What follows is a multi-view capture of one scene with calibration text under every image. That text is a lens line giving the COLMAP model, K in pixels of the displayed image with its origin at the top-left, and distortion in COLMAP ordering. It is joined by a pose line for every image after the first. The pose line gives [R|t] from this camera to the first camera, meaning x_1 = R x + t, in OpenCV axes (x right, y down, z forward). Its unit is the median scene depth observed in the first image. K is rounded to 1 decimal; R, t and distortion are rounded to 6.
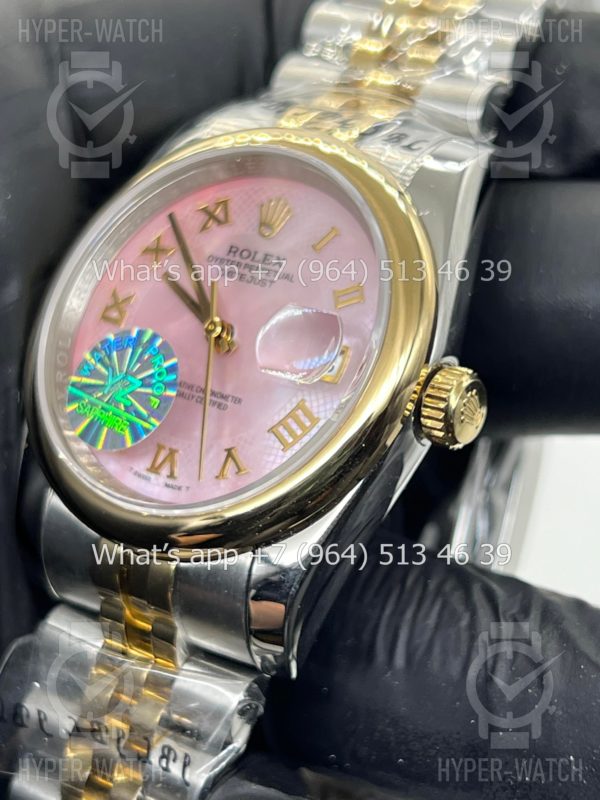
lens RADIAL K [[1859.0, 0, 275.8], [0, 1859.0, 400.8], [0, 0, 1]] dist [0.139731, 0.133820]
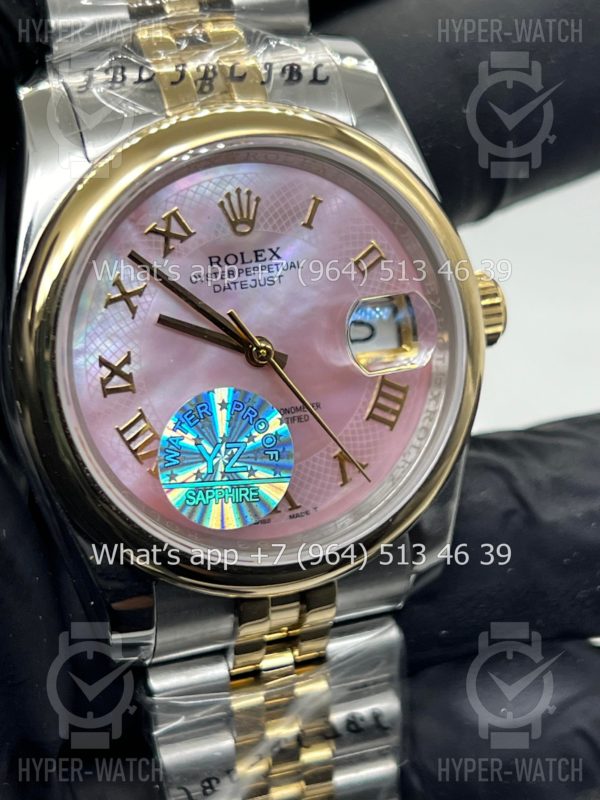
lens RADIAL K [[1859.0, 0, 275.8], [0, 1859.0, 400.8], [0, 0, 1]] dist [0.139731, 0.133820]
pose [[0.567322, -0.533670, 0.627170, -0.621037], [0.227623, 0.833546, 0.503377, -0.481043], [-0.791412, -0.142818, 0.594365, 0.426865]]
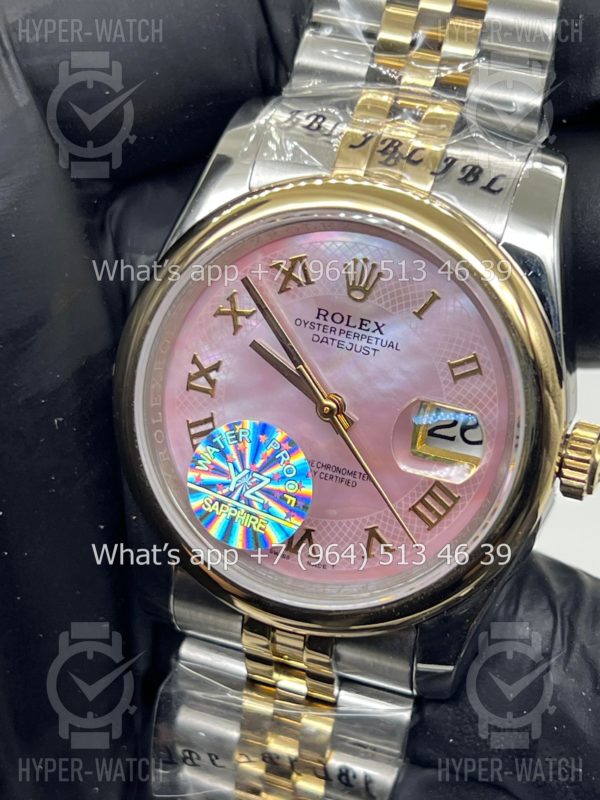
lens RADIAL K [[1859.0, 0, 275.8], [0, 1859.0, 400.8], [0, 0, 1]] dist [0.139731, 0.133820]
pose [[0.956401, -0.227557, 0.183072, -0.238183], [0.128856, 0.891303, 0.434714, -0.473012], [-0.262094, -0.392171, 0.881765, 0.125898]]
